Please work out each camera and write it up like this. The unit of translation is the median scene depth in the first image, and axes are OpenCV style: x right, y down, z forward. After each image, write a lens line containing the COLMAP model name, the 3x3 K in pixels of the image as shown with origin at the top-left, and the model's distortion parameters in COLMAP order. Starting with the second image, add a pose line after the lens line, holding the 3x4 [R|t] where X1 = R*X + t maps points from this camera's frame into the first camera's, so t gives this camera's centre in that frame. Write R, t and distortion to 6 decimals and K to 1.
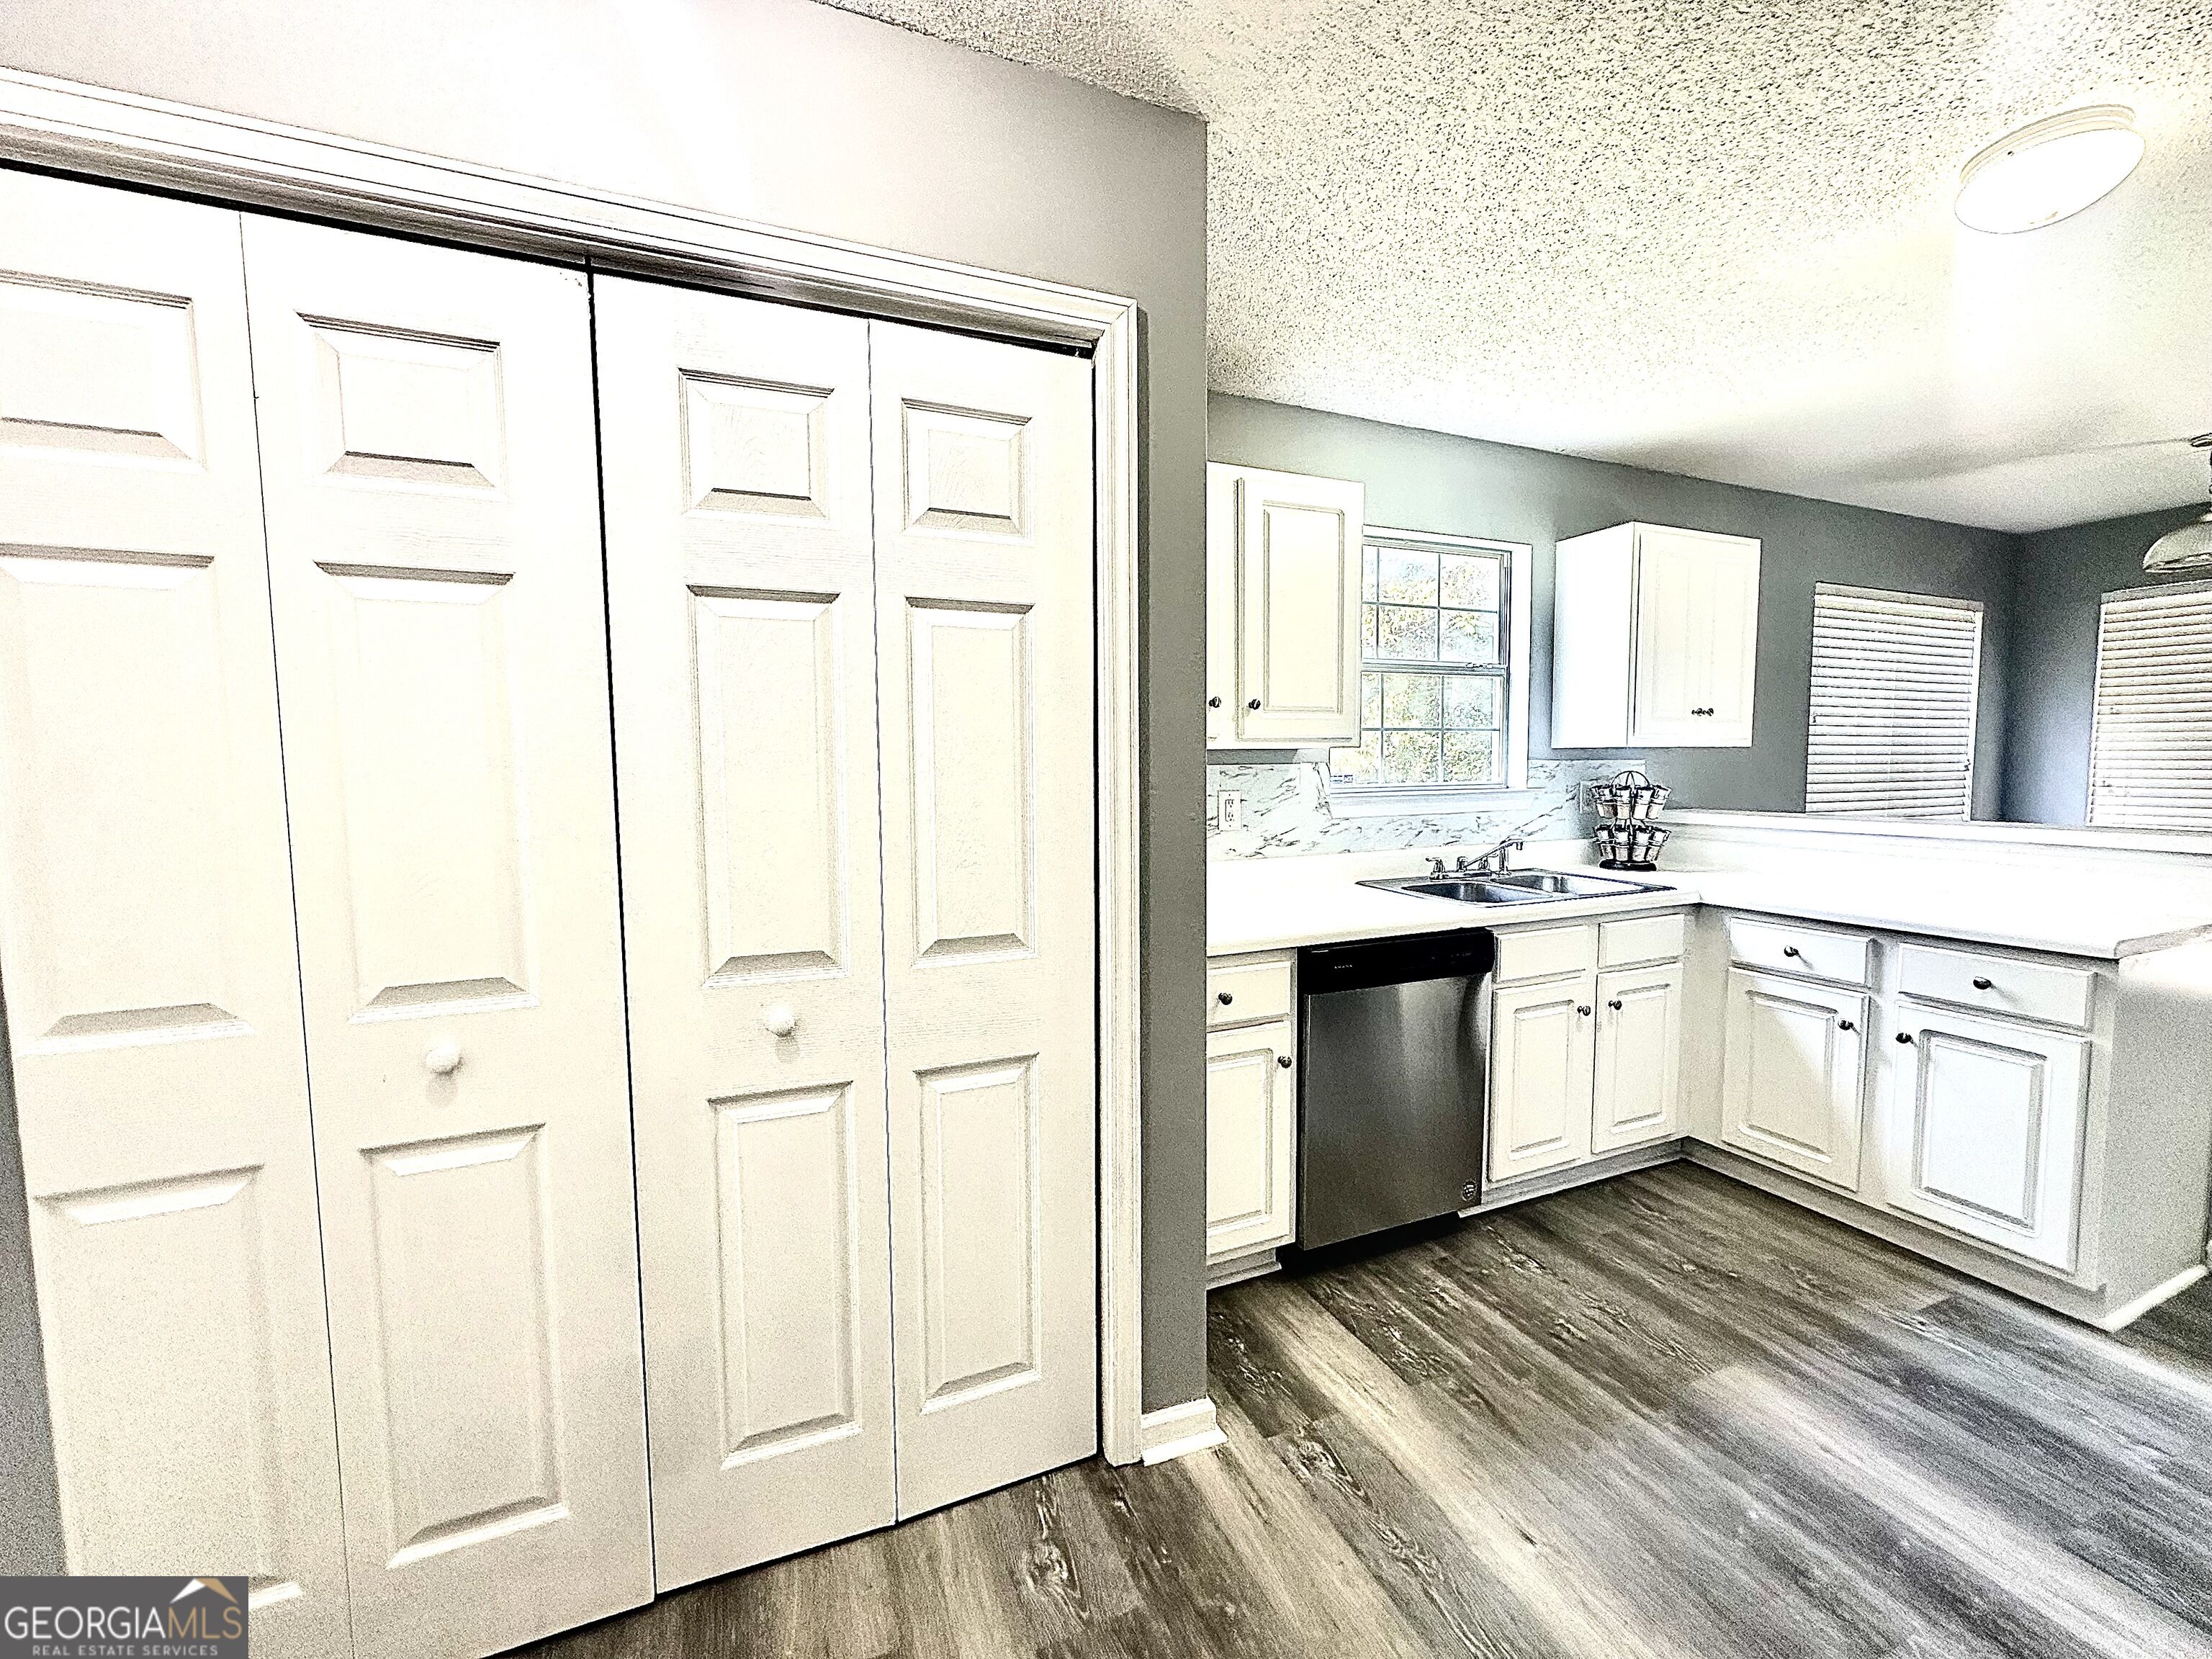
lens RADIAL K [[899.8, 0, 1106.0], [0, 899.8, 829.5], [0, 0, 1]] dist [0.010462, -0.000046]
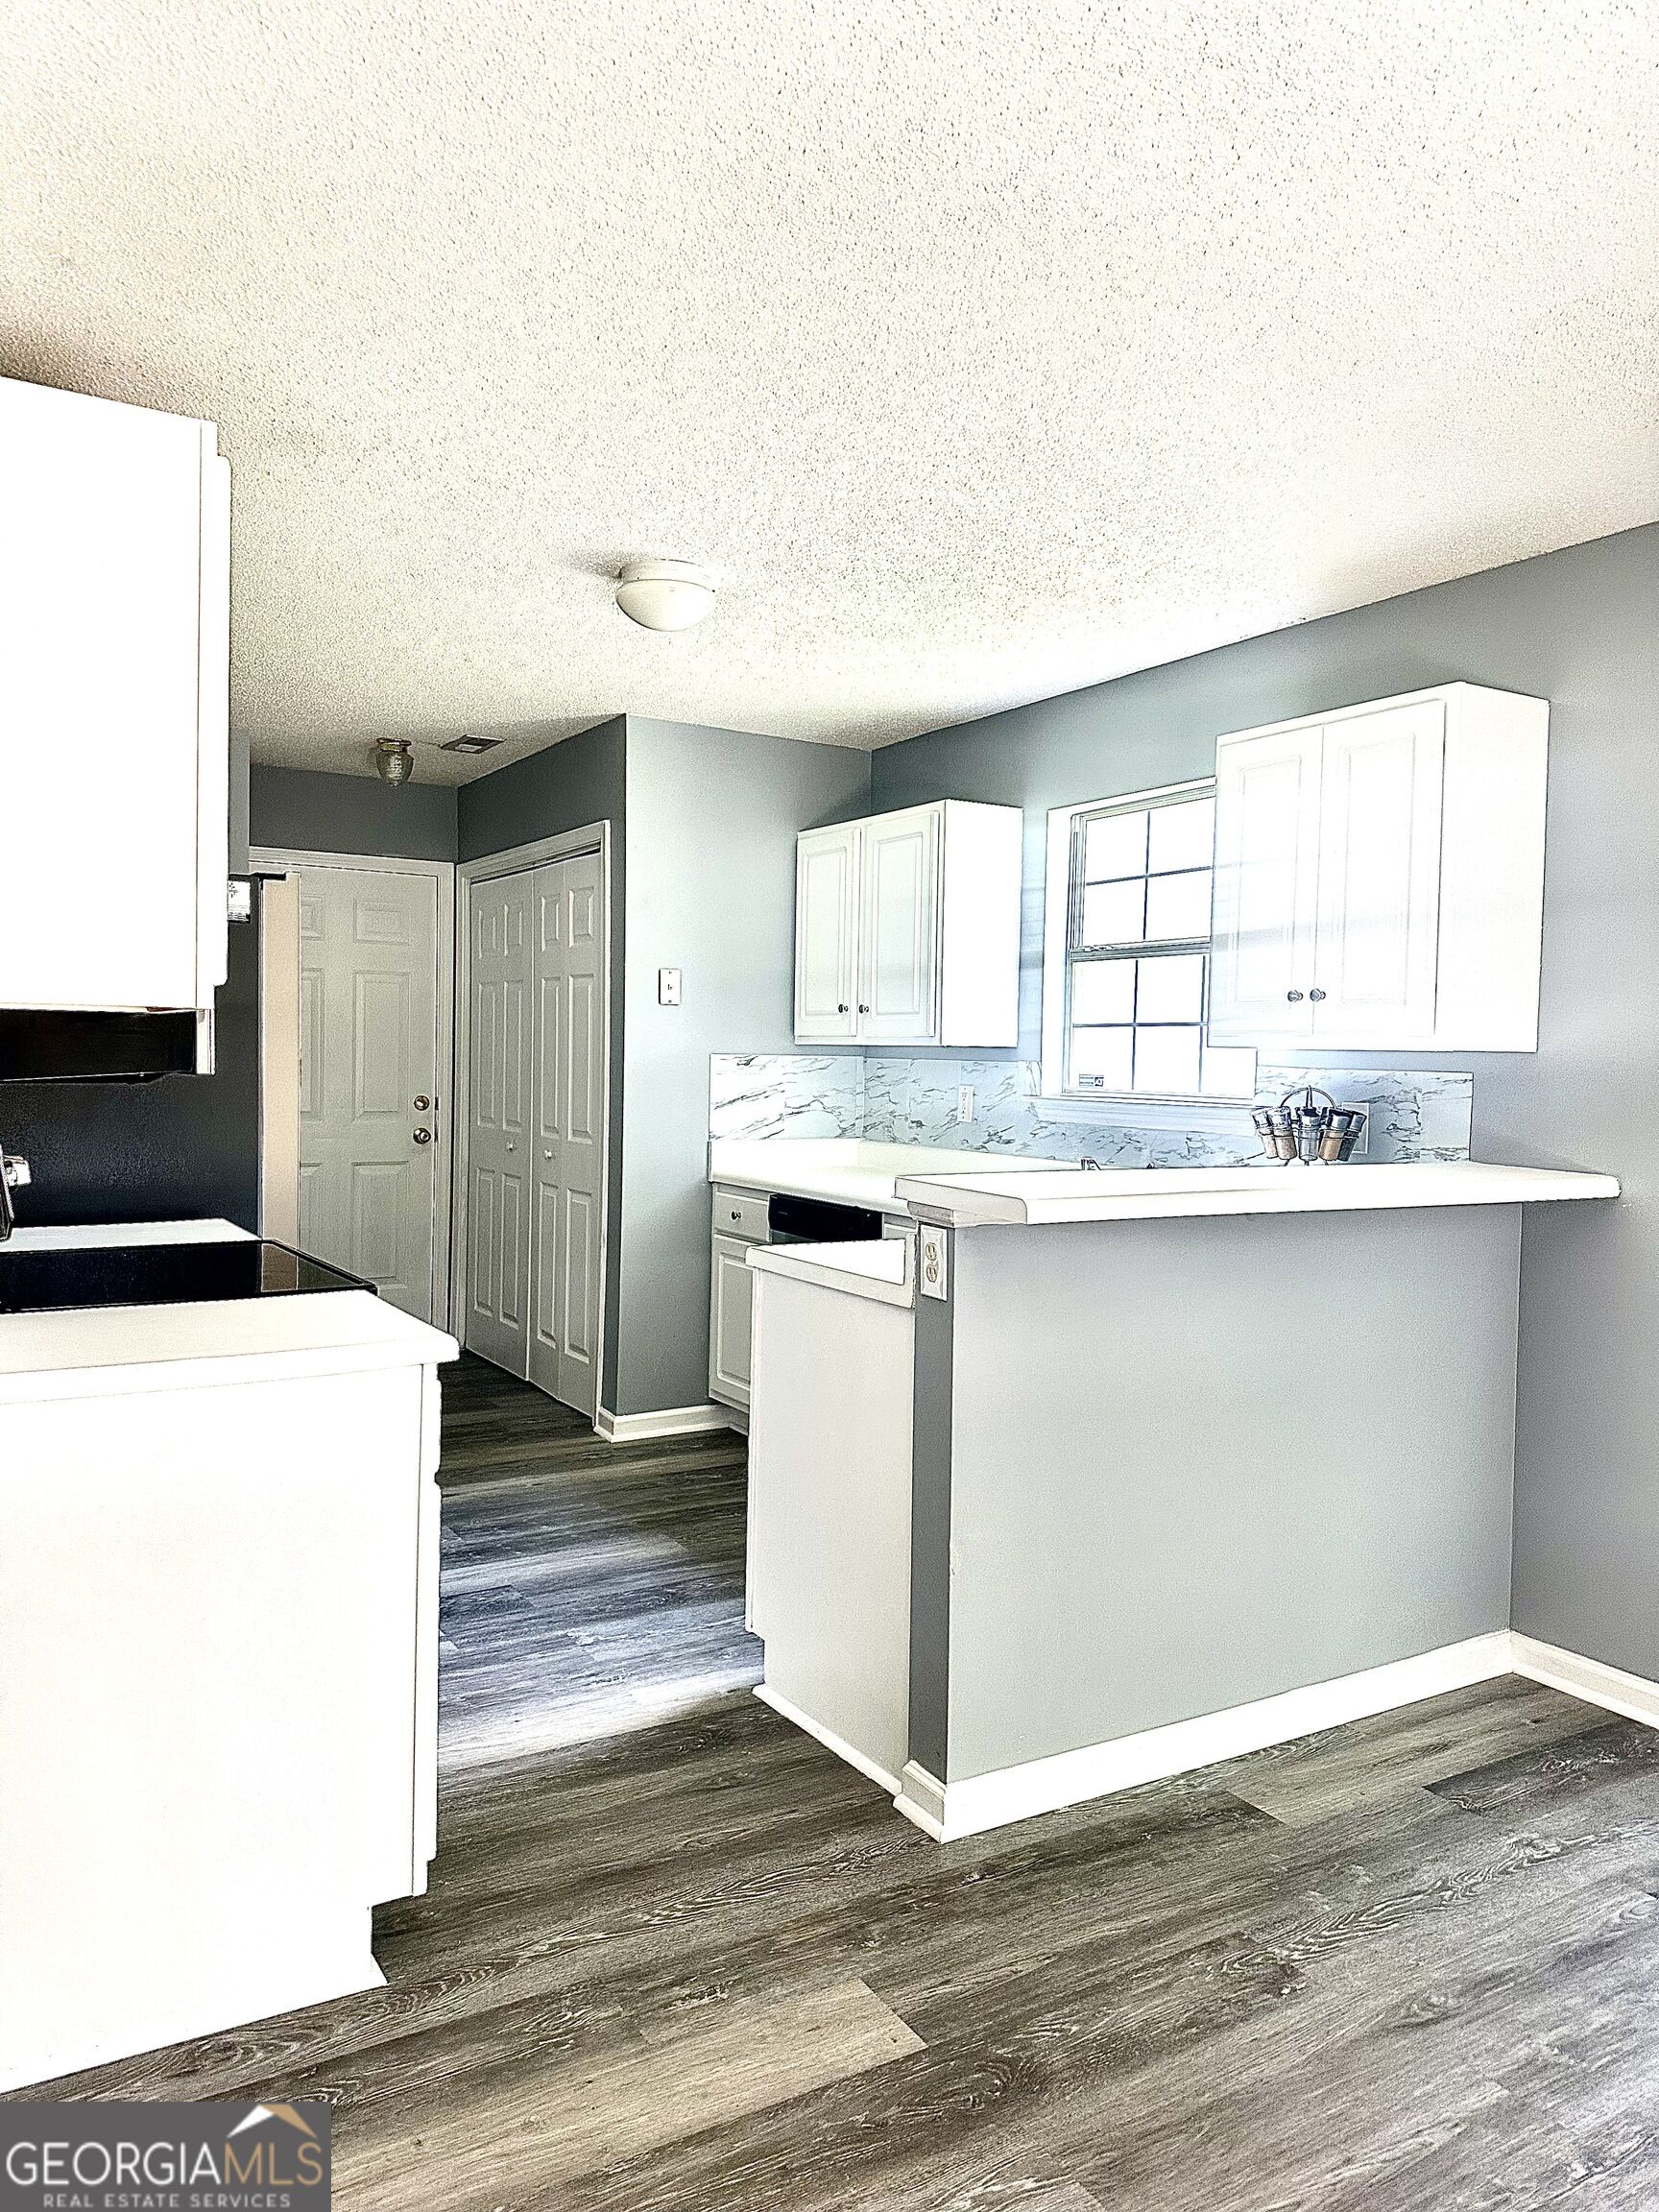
lens RADIAL K [[1582.8, 0, 827.3], [0, 1582.8, 1083.5], [0, 0, 1]] dist [0.043977, -0.042614]
pose [[0.114638, 0.030547, -0.992938, 2.005912], [-0.101524, 0.994654, 0.018878, -0.063961], [0.988206, 0.098643, 0.117126, 0.626642]]
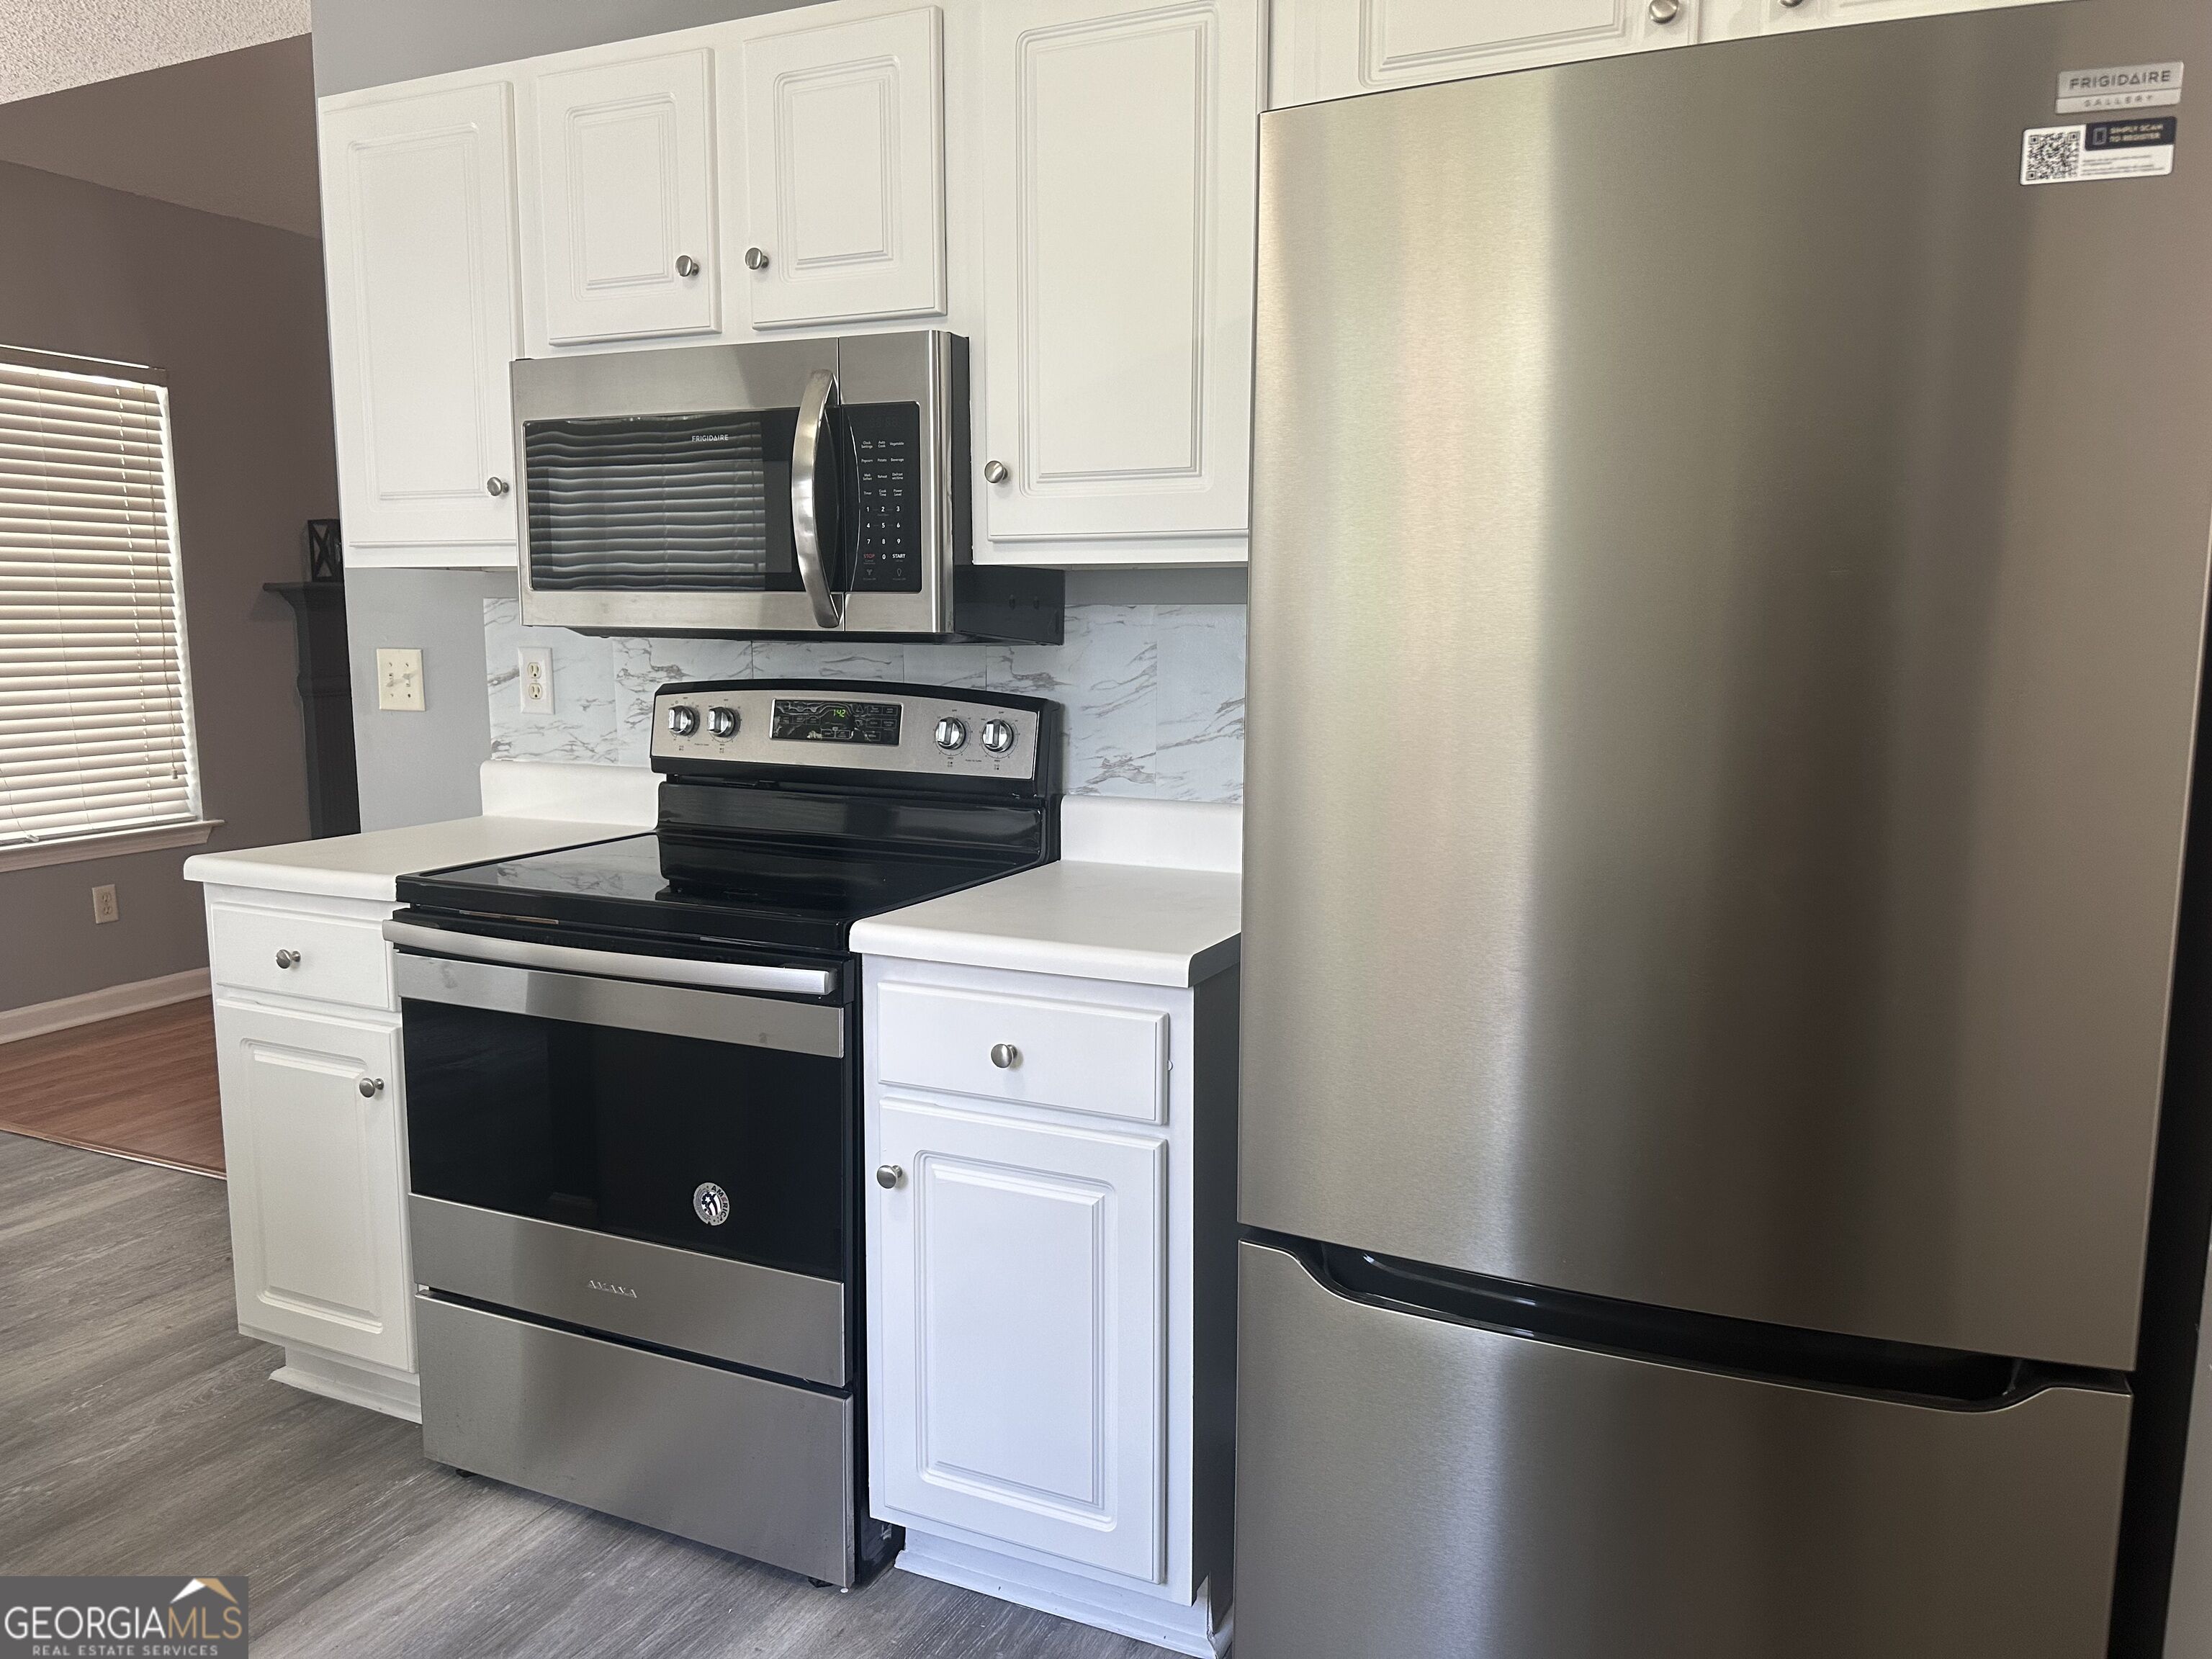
lens RADIAL K [[1582.8, 0, 1106.0], [0, 1582.8, 829.5], [0, 0, 1]] dist [0.043977, -0.042614]
pose [[-0.651942, -0.095155, 0.752275, 0.141656], [0.062623, 0.981949, 0.178476, -0.045190], [-0.755679, 0.163465, -0.634215, 0.726231]]
